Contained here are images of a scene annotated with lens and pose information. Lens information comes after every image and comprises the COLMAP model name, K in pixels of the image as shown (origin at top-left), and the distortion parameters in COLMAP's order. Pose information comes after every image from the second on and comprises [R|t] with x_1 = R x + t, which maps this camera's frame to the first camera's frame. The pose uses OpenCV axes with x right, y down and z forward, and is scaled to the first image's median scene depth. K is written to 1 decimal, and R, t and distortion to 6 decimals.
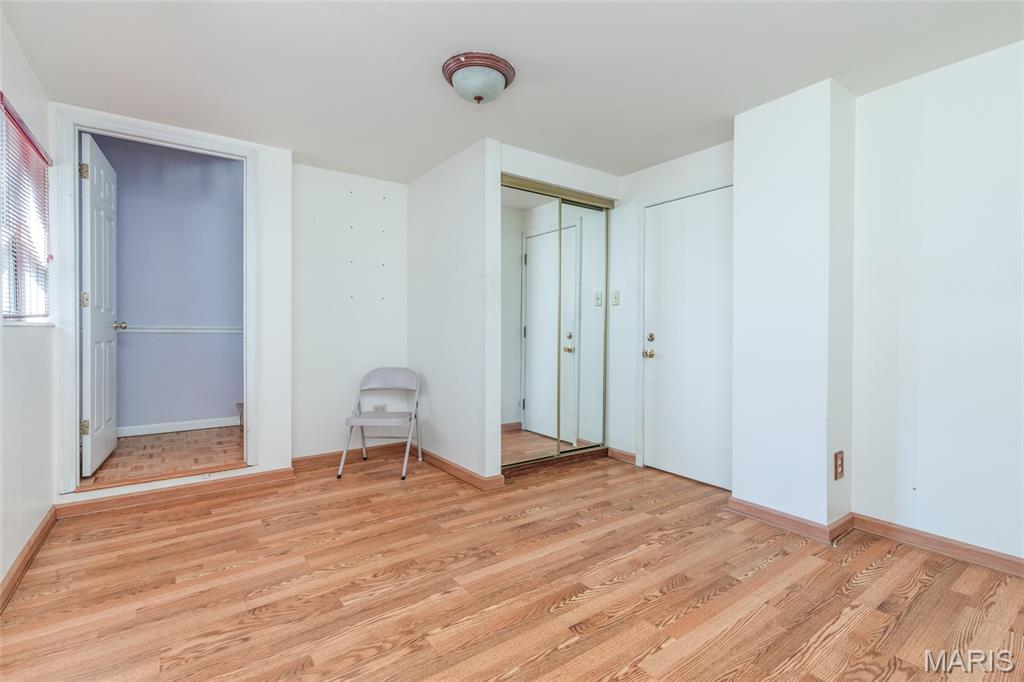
lens RADIAL K [[468.4, 0, 513.3], [0, 468.4, 351.3], [0, 0, 1]] dist [0.004875, 0.000308]
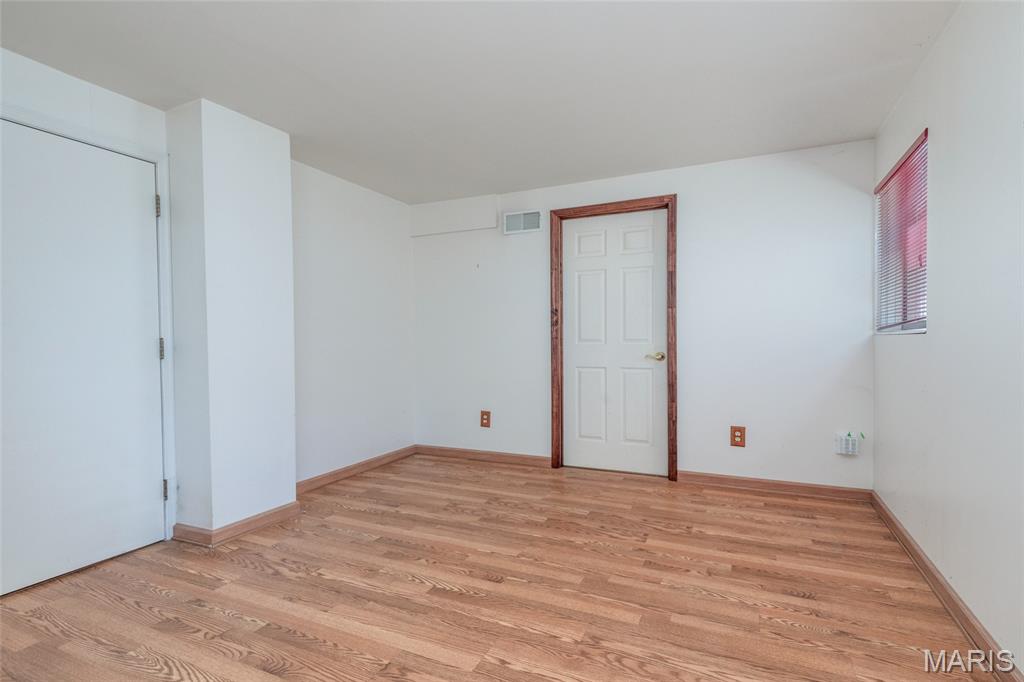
lens RADIAL K [[468.4, 0, 513.3], [0, 468.4, 351.3], [0, 0, 1]] dist [0.004875, 0.000308]
pose [[-0.457994, -0.020814, 0.888712, -0.868233], [0.049937, 0.997545, 0.049098, -0.064438], [-0.887552, 0.066866, -0.455830, 1.328293]]
